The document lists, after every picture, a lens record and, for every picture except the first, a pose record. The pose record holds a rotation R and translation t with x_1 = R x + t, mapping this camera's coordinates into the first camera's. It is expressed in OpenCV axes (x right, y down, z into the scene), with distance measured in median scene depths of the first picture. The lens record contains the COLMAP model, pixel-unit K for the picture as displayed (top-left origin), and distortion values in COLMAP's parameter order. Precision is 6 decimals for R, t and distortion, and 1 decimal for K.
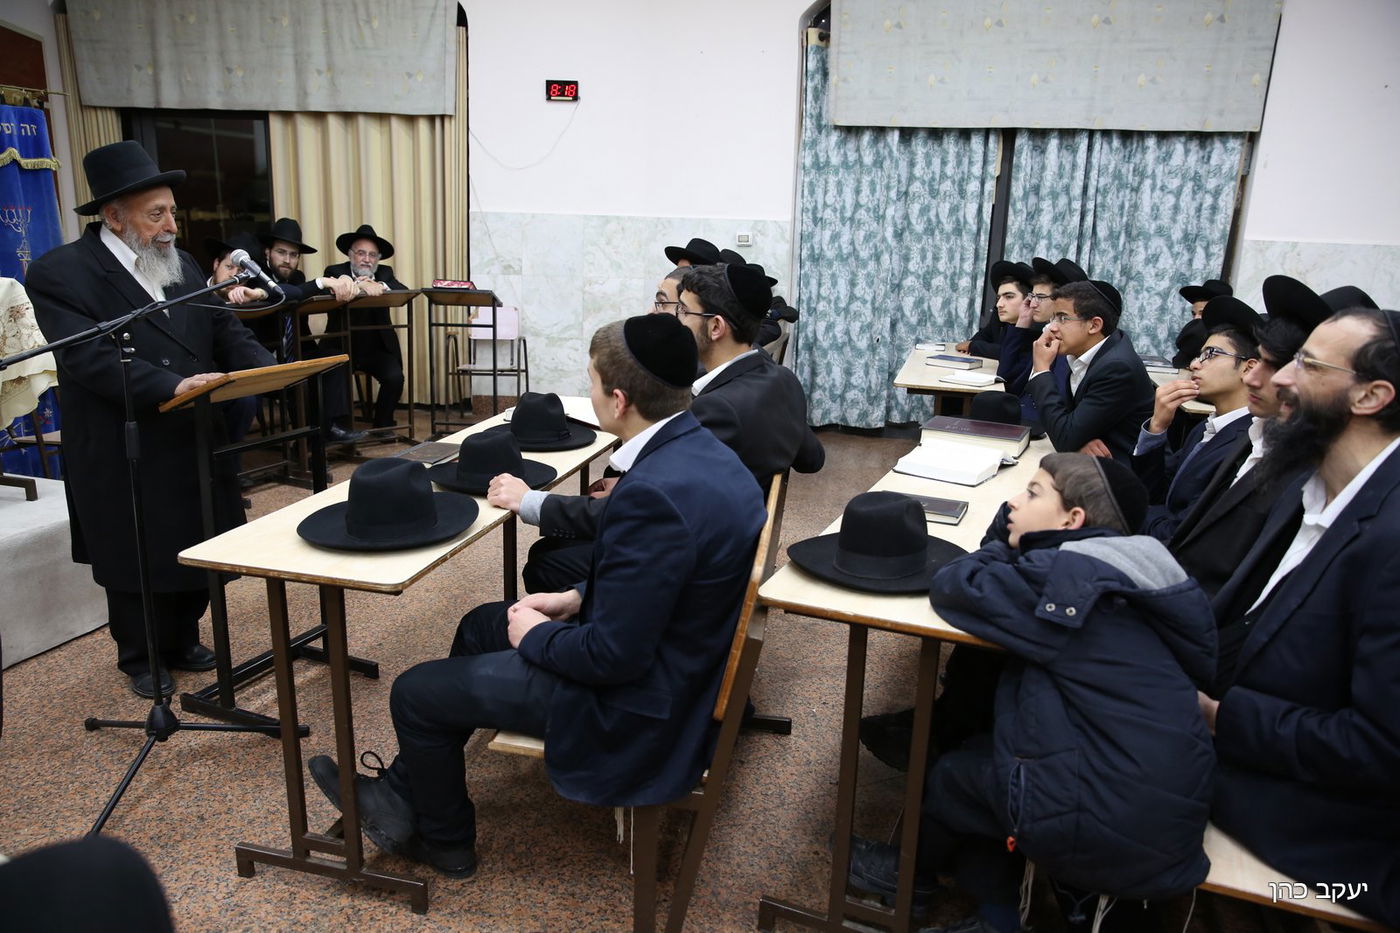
lens RADIAL K [[956.2, 0, 700.0], [0, 956.2, 466.5], [0, 0, 1]] dist [-0.110264, 0.090073]
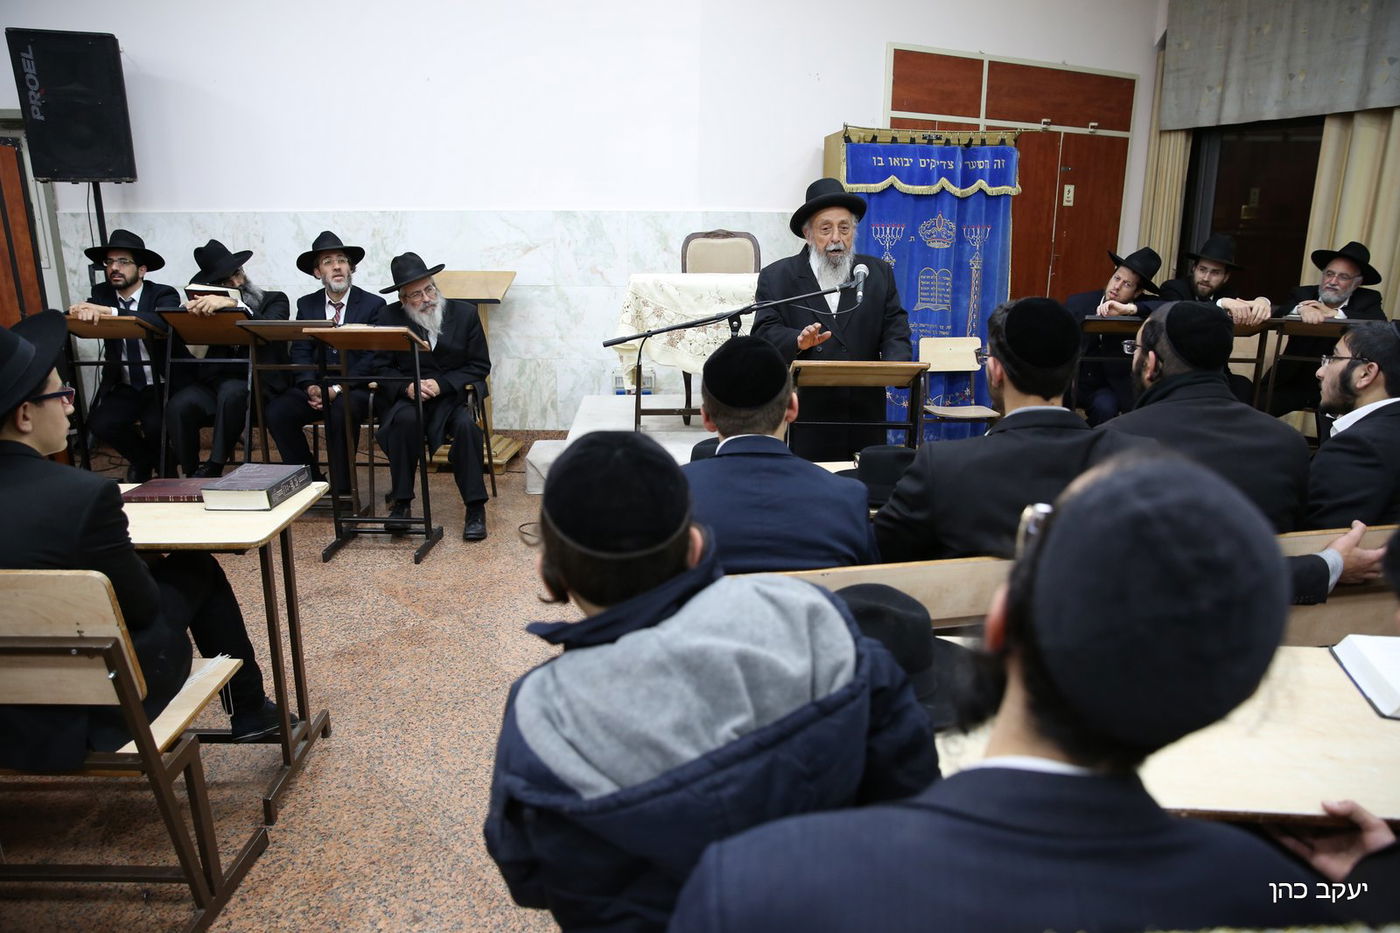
lens RADIAL K [[956.2, 0, 700.0], [0, 956.2, 466.5], [0, 0, 1]] dist [-0.110264, 0.090073]
pose [[0.330277, 0.208804, -0.920499, 0.249517], [-0.218648, 0.965623, 0.140589, -0.043345], [0.918210, 0.154832, 0.364578, 0.163156]]
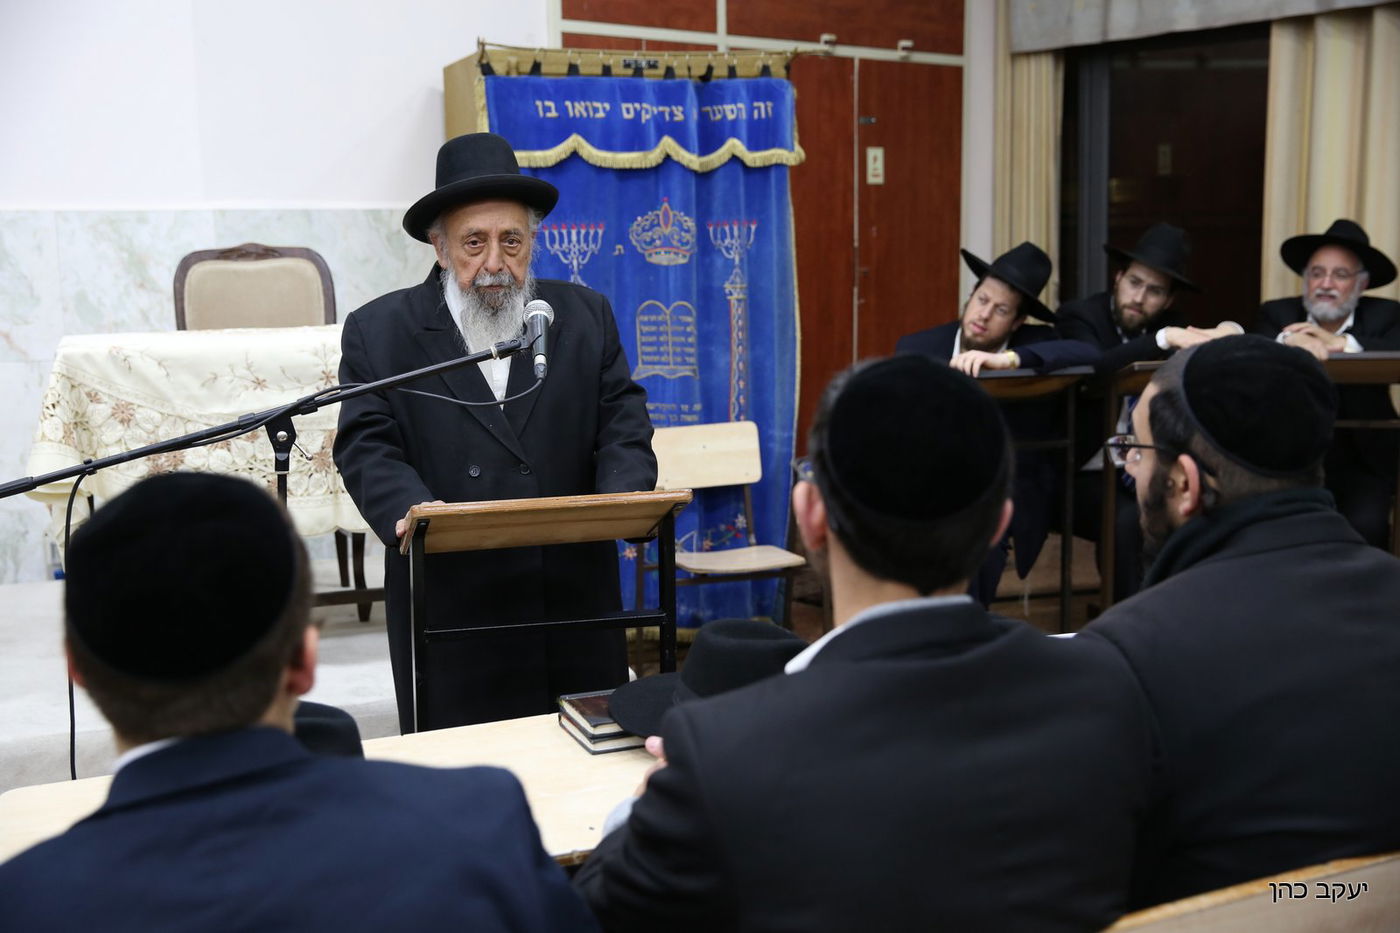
lens RADIAL K [[1633.6, 0, 700.0], [0, 1633.6, 466.5], [0, 0, 1]] dist [0.051209, 0.065544]
pose [[0.573240, 0.077775, -0.815688, 0.171381], [-0.157897, 0.987312, -0.016826, -0.051121], [0.804030, 0.138440, 0.578248, 0.200004]]
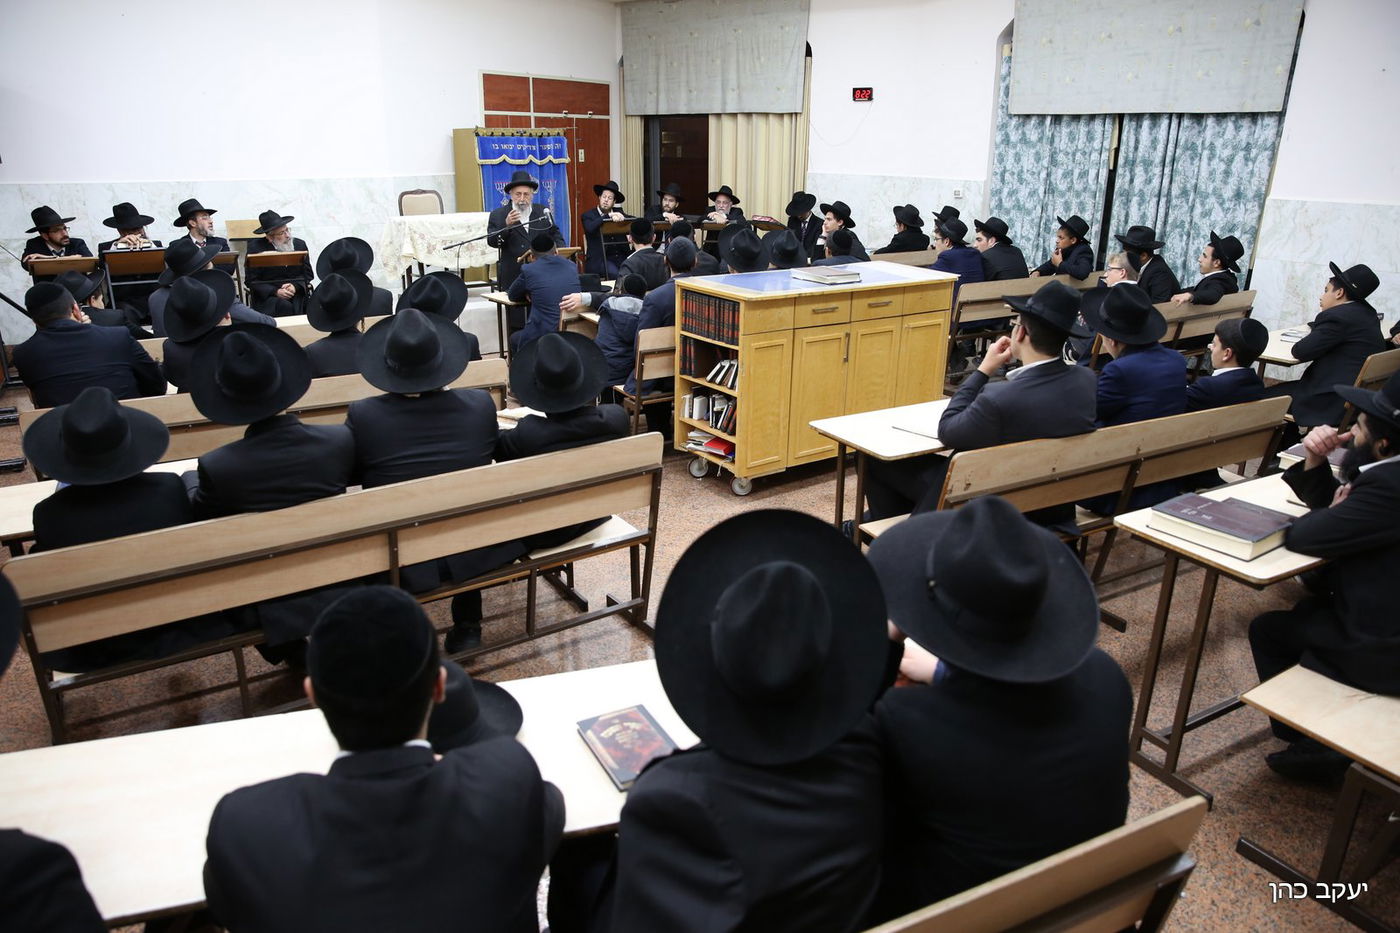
lens RADIAL K [[956.2, 0, 700.0], [0, 956.2, 466.5], [0, 0, 1]] dist [-0.110264, 0.090073]
pose [[0.778477, 0.177245, -0.602127, 0.715507], [-0.131546, 0.984069, 0.119602, 0.056185], [0.613733, -0.013900, 0.789391, -0.412145]]
